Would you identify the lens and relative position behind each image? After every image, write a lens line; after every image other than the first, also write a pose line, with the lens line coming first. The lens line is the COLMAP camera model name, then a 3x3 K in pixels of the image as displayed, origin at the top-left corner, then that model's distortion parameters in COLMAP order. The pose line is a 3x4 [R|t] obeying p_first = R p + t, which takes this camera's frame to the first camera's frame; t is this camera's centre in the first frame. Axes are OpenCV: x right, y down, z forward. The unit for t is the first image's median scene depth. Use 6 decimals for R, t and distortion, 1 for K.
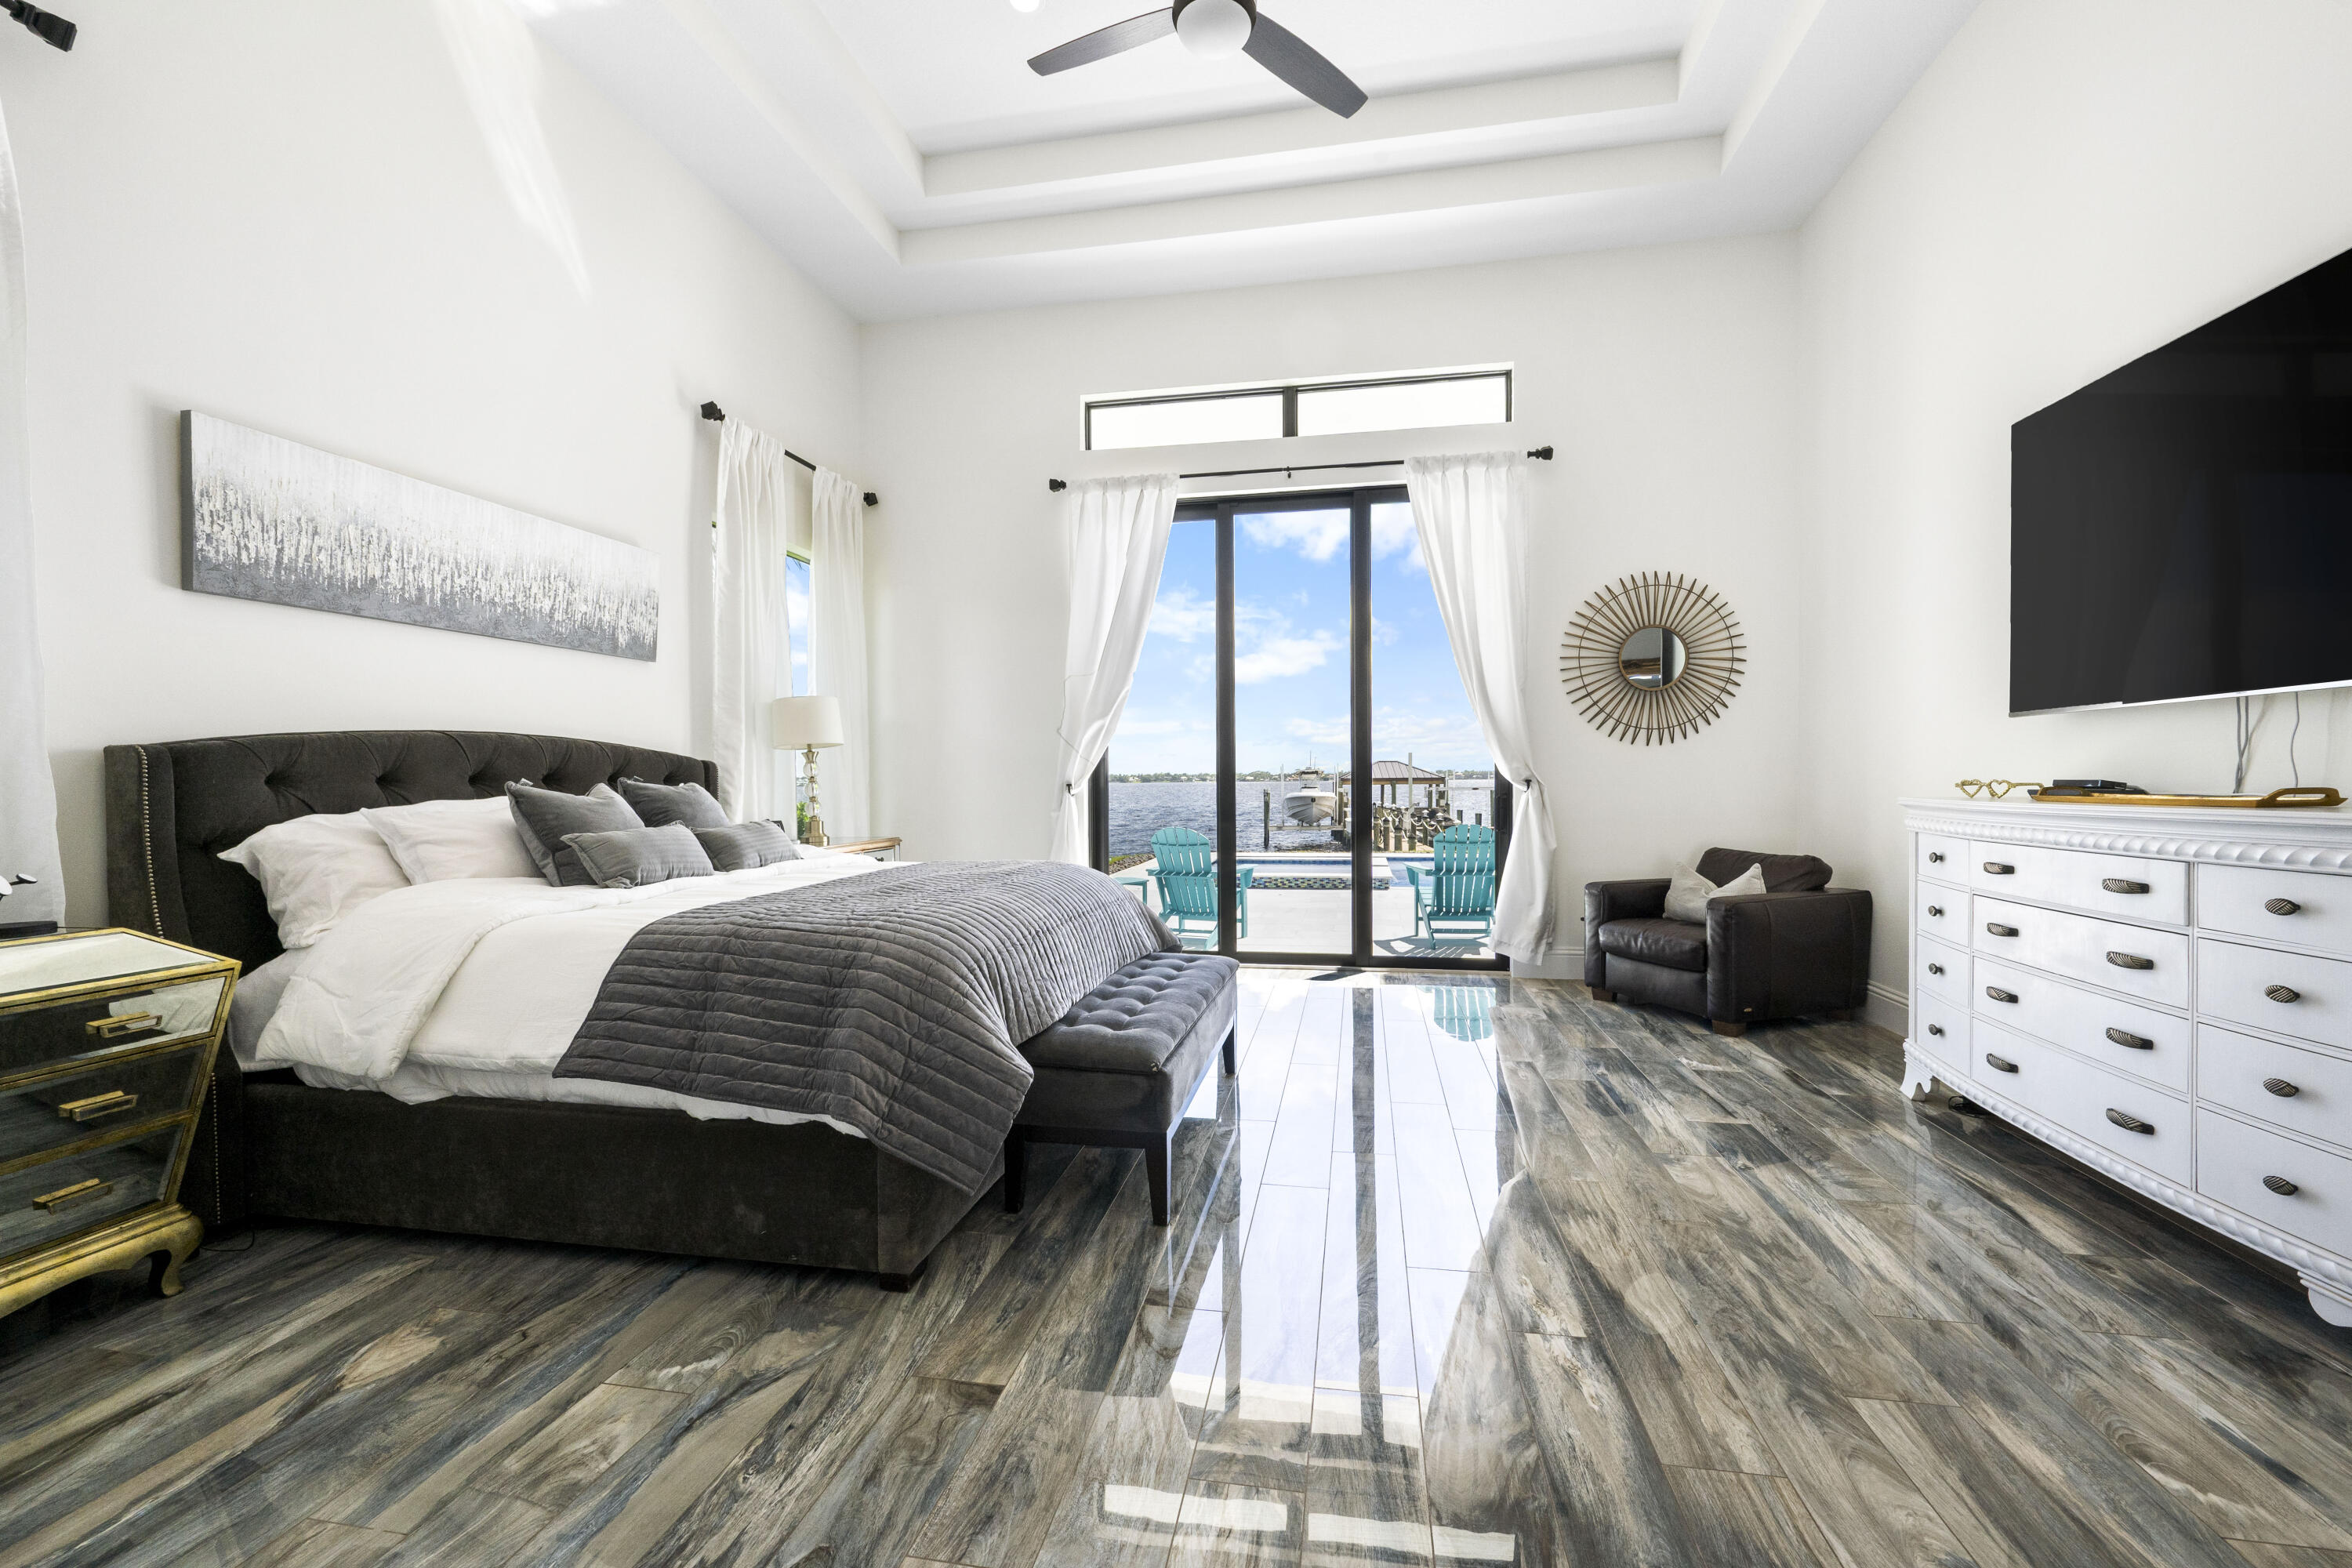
lens RADIAL K [[959.9, 0, 1176.0], [0, 959.9, 784.0], [0, 0, 1]] dist [0.000808, -0.000079]
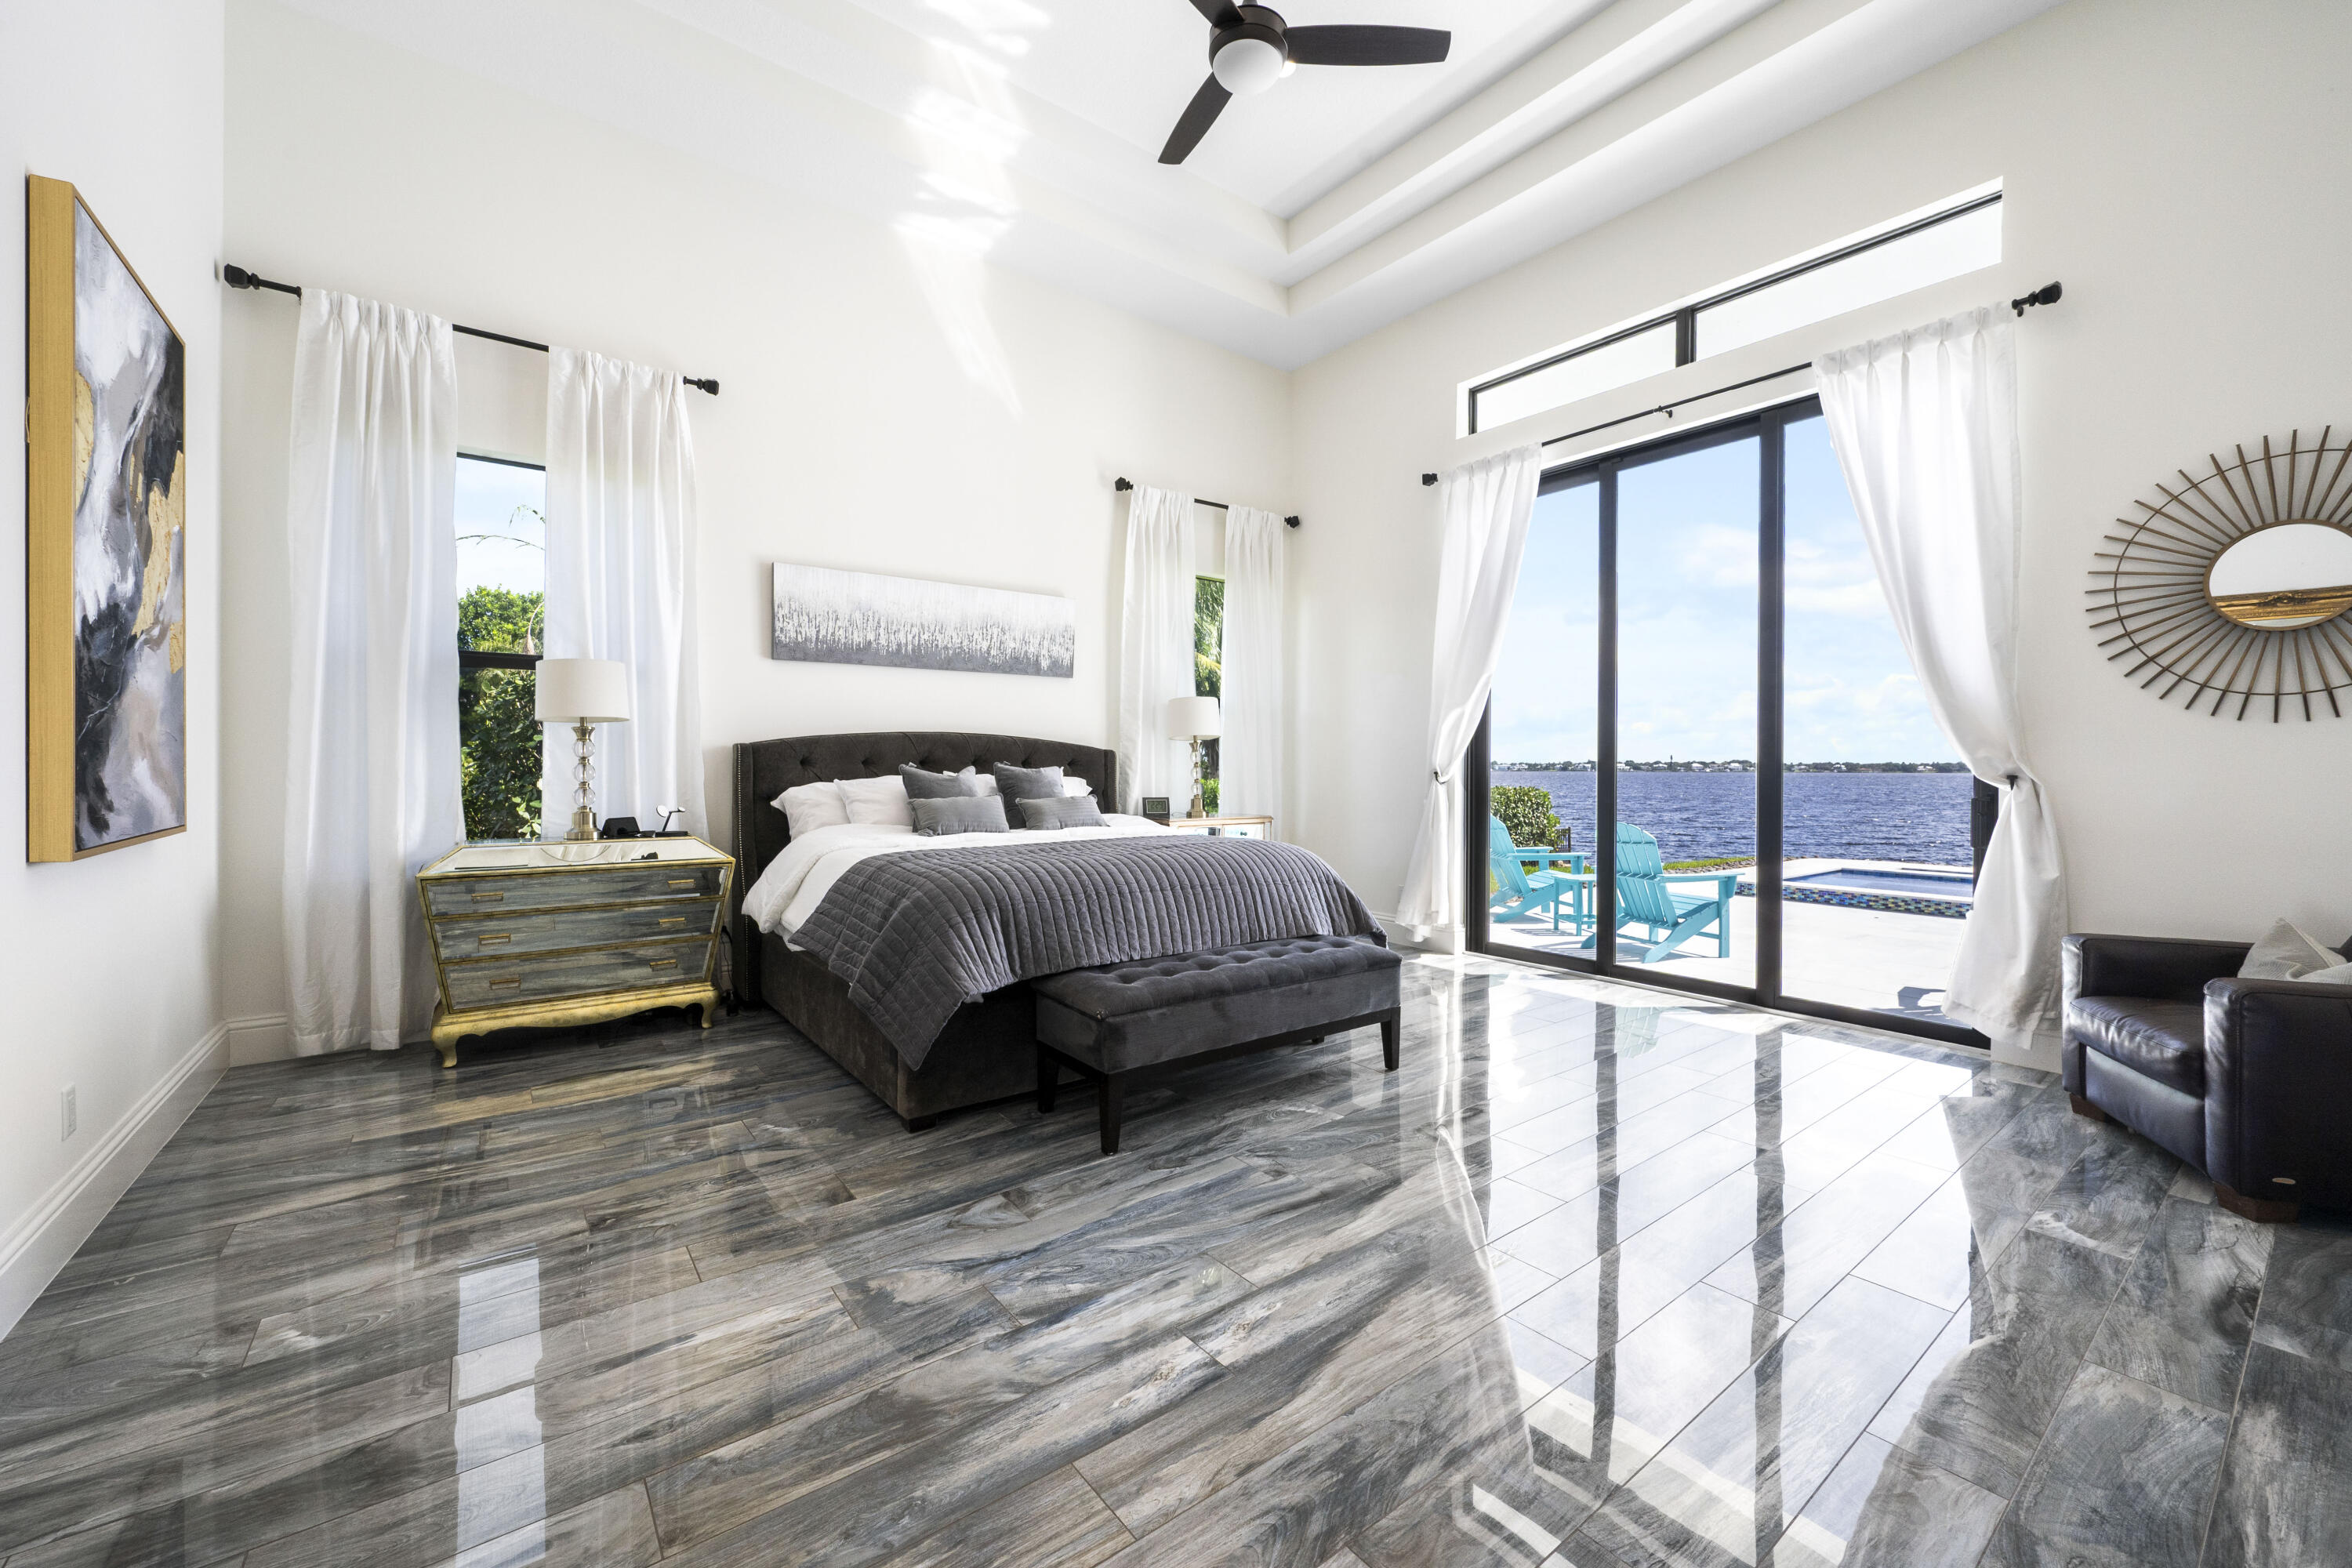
lens RADIAL K [[901.1, 0, 1140.7], [0, 901.1, 759.7], [0, 0, 1]] dist [-0.000432, 0.000133]
pose [[0.738225, 0.005948, -0.674528, 0.367543], [-0.012872, 0.999903, -0.005270, -0.004529], [0.674432, 0.012573, 0.738230, 0.109703]]
